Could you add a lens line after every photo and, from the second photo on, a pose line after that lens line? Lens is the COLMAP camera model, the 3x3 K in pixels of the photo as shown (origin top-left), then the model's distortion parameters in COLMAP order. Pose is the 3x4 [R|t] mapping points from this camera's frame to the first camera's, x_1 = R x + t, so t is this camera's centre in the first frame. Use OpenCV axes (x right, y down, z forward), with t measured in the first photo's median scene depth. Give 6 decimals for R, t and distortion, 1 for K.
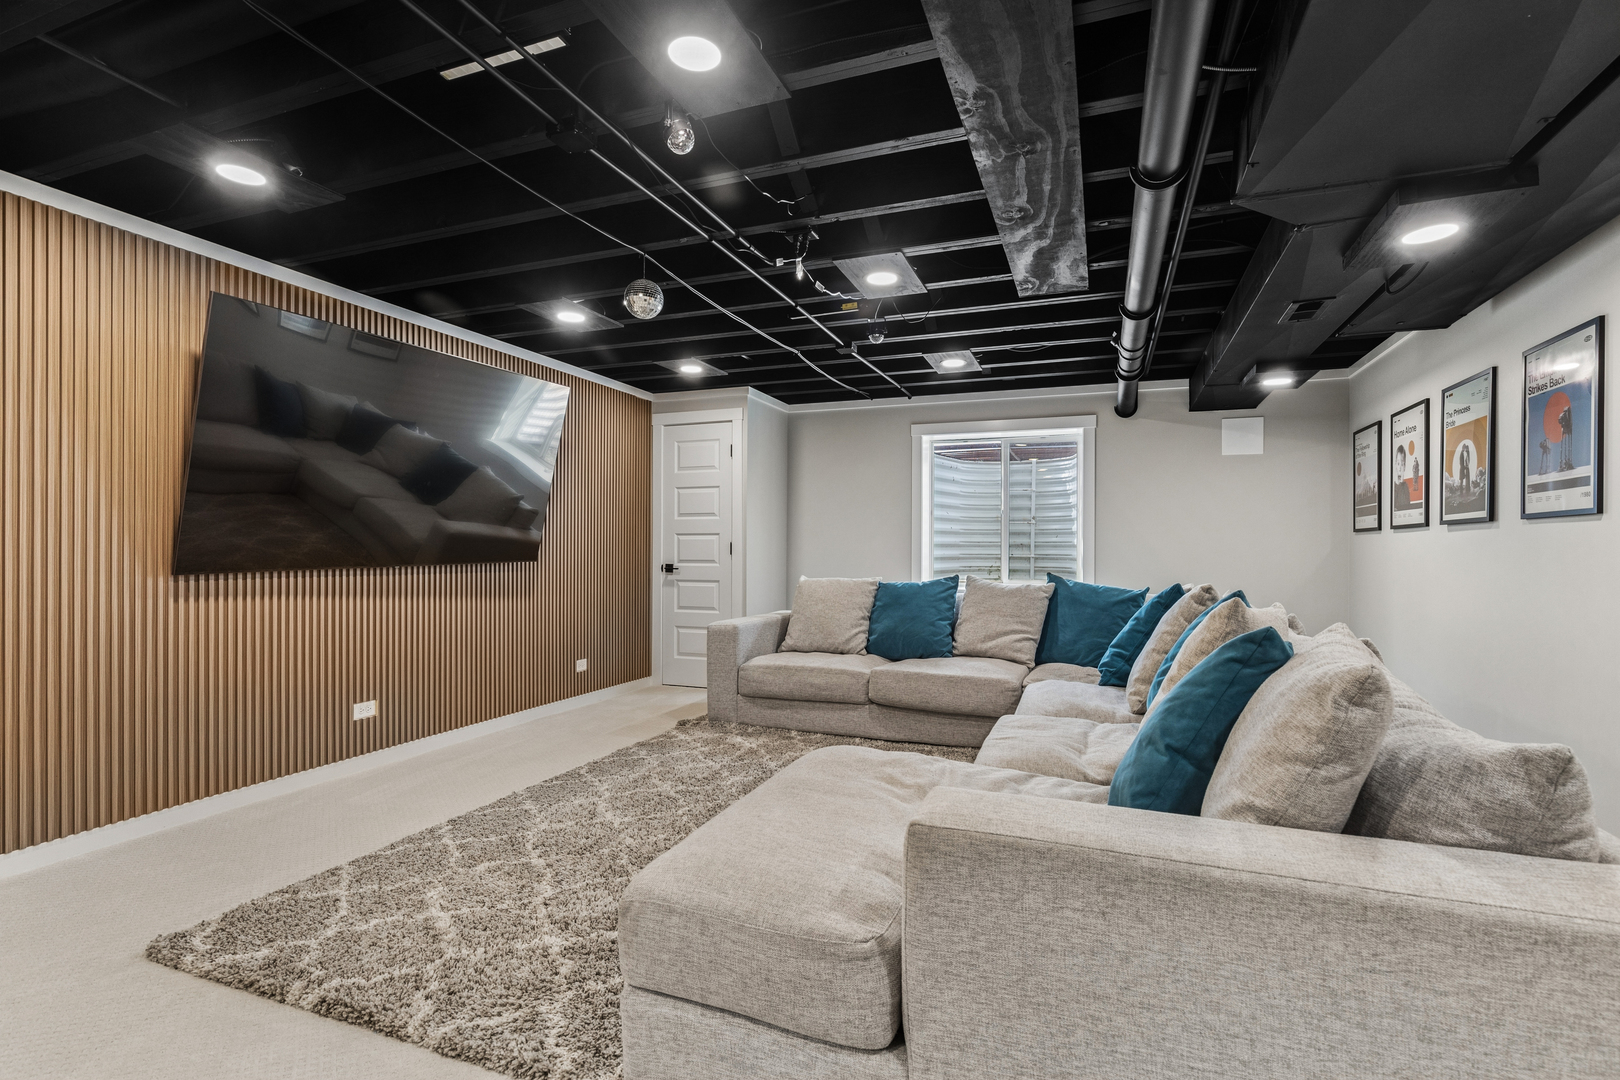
lens RADIAL K [[755.9, 0, 814.6], [0, 755.9, 546.7], [0, 0, 1]] dist [0.000953, -0.000311]
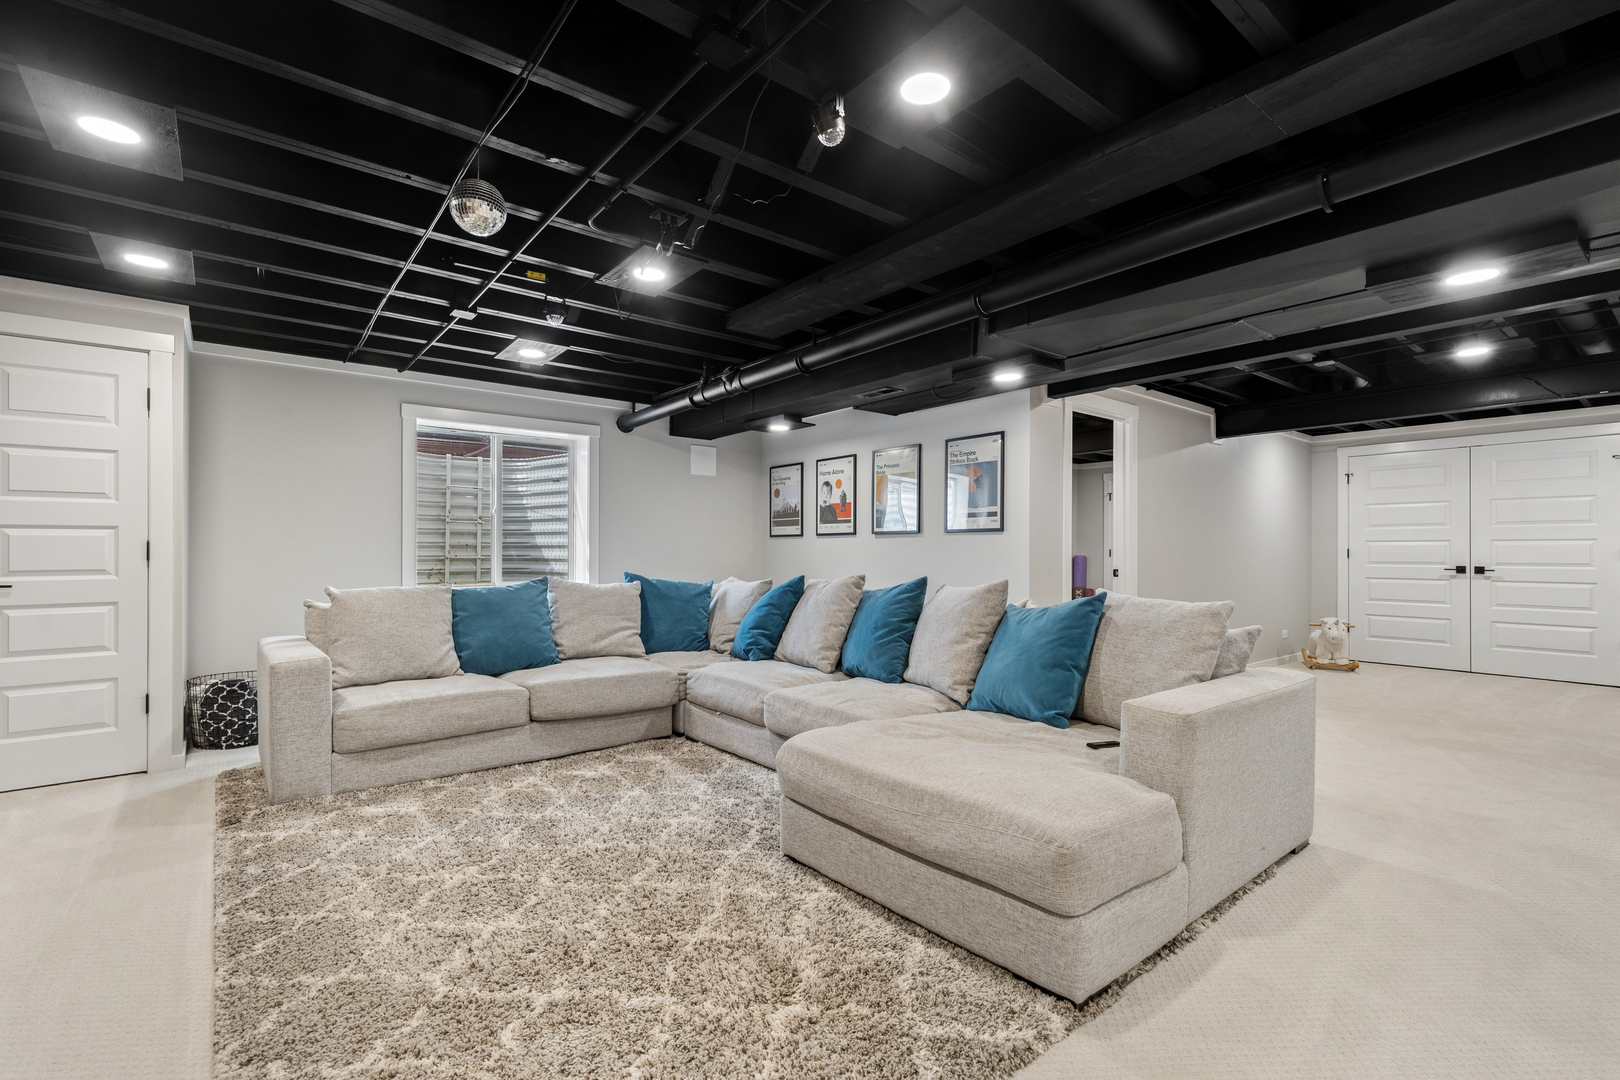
lens RADIAL K [[733.8, 0, 817.9], [0, 733.8, 547.5], [0, 0, 1]] dist [0.012367, -0.000327]
pose [[0.502506, -0.000130, 0.864574, -0.494429], [-0.000707, 1.000000, 0.000561, -0.000971], [-0.864574, -0.000893, 0.502505, 0.261178]]
